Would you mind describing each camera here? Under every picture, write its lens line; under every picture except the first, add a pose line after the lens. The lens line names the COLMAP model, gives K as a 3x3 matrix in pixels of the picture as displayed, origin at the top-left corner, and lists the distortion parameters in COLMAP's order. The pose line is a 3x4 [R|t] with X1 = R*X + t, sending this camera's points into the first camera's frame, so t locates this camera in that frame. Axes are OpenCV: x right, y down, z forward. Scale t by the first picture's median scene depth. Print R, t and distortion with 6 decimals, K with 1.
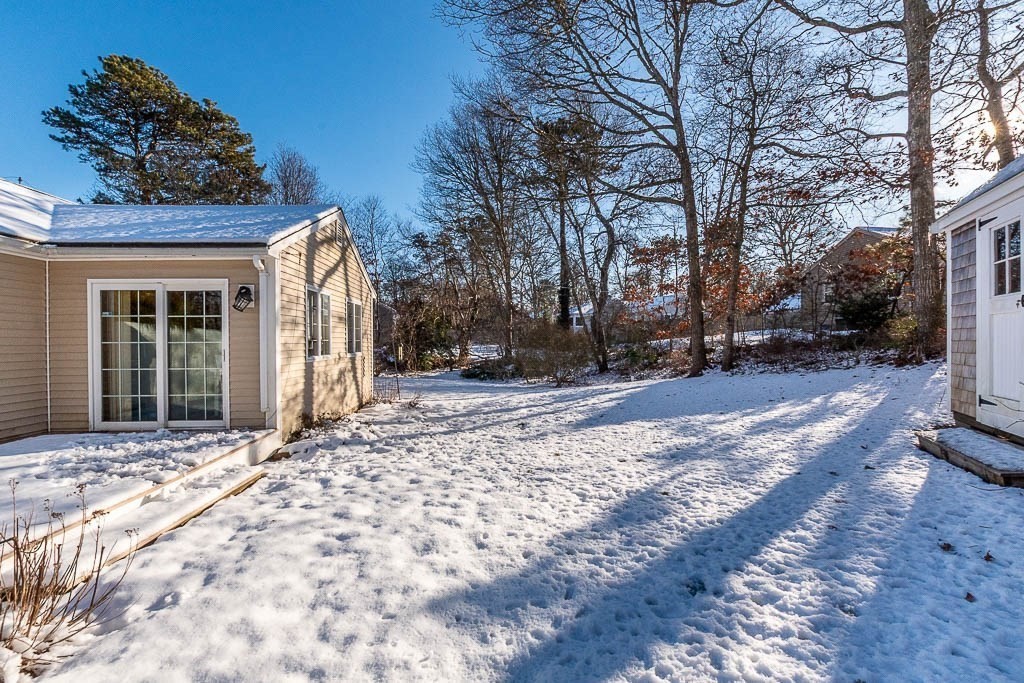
lens RADIAL K [[464.1, 0, 512.0], [0, 464.1, 341.5], [0, 0, 1]] dist [-0.002143, -0.000164]
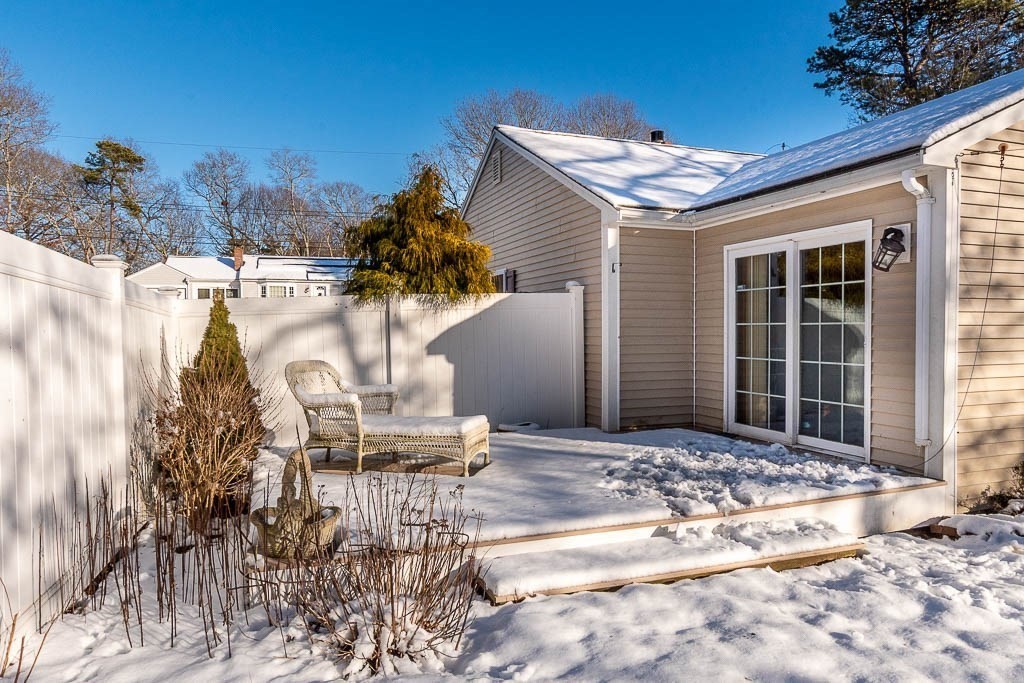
lens RADIAL K [[669.4, 0, 512.0], [0, 669.4, 341.5], [0, 0, 1]] dist [0.004778, 0.004477]
pose [[0.281774, 0.021908, -0.959231, 0.110795], [-0.002166, 0.999751, 0.022197, 0.007666], [0.959478, -0.004177, 0.281751, 0.302288]]
